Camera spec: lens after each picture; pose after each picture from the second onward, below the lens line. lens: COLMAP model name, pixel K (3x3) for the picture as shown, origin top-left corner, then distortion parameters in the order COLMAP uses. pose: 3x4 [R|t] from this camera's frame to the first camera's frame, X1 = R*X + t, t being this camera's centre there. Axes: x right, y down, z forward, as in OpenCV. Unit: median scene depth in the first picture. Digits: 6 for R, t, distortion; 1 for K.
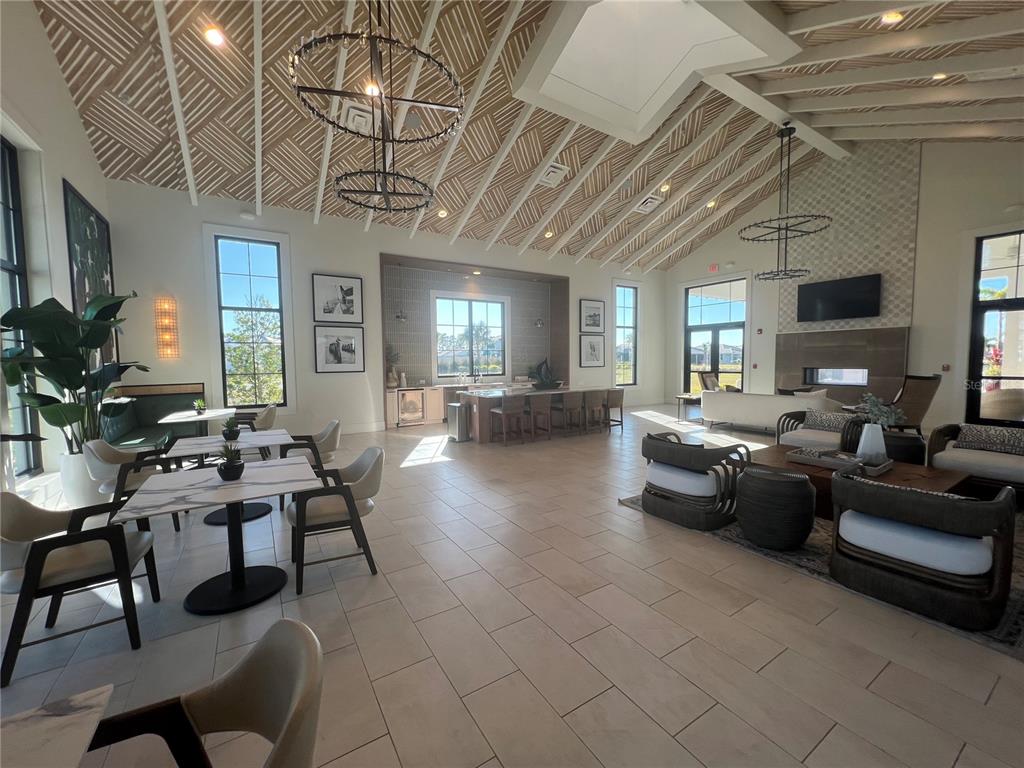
lens RADIAL K [[410.4, 0, 514.5], [0, 410.4, 382.7], [0, 0, 1]] dist [-0.001070, 0.000200]
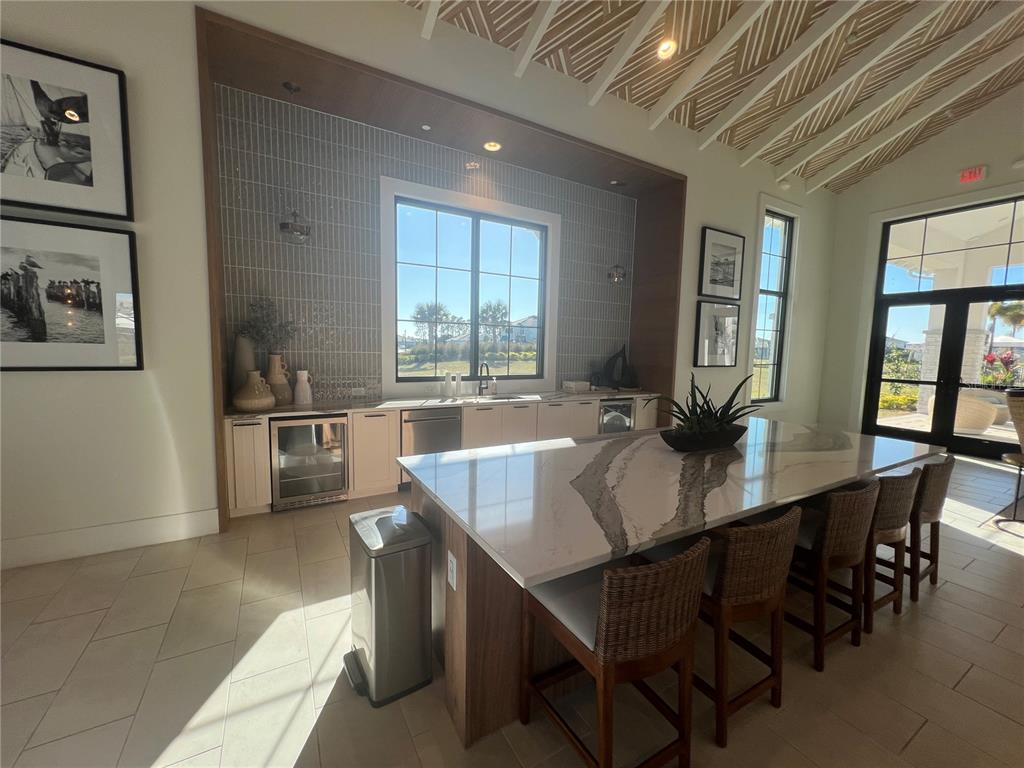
lens RADIAL K [[410.4, 0, 511.8], [0, 410.4, 385.7], [0, 0, 1]] dist [-0.001070, 0.000200]
pose [[0.998329, 0.037287, -0.044149, -0.038832], [-0.035525, 0.998566, 0.040045, -0.028285], [0.045579, -0.038409, 0.998222, 0.518733]]
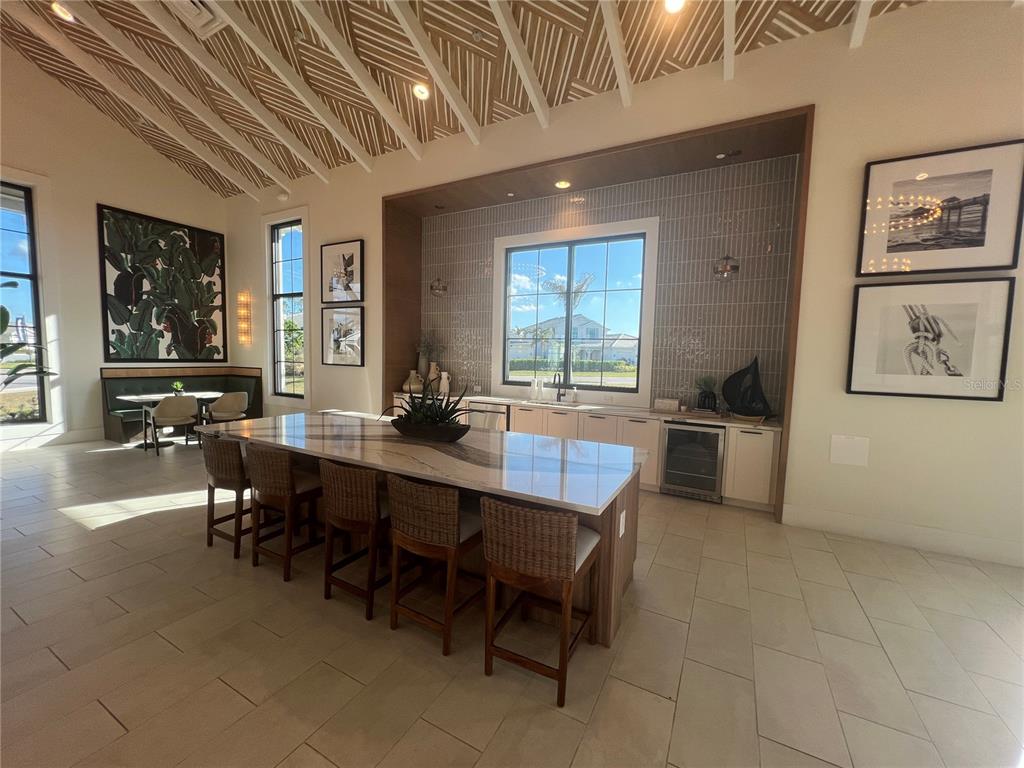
lens RADIAL K [[410.4, 0, 506.9], [0, 410.4, 387.6], [0, 0, 1]] dist [-0.001070, 0.000200]
pose [[0.483274, 0.093503, -0.870461, 0.317779], [-0.079119, 0.994876, 0.062941, -0.042291], [0.871887, 0.038452, 0.488196, 0.659621]]
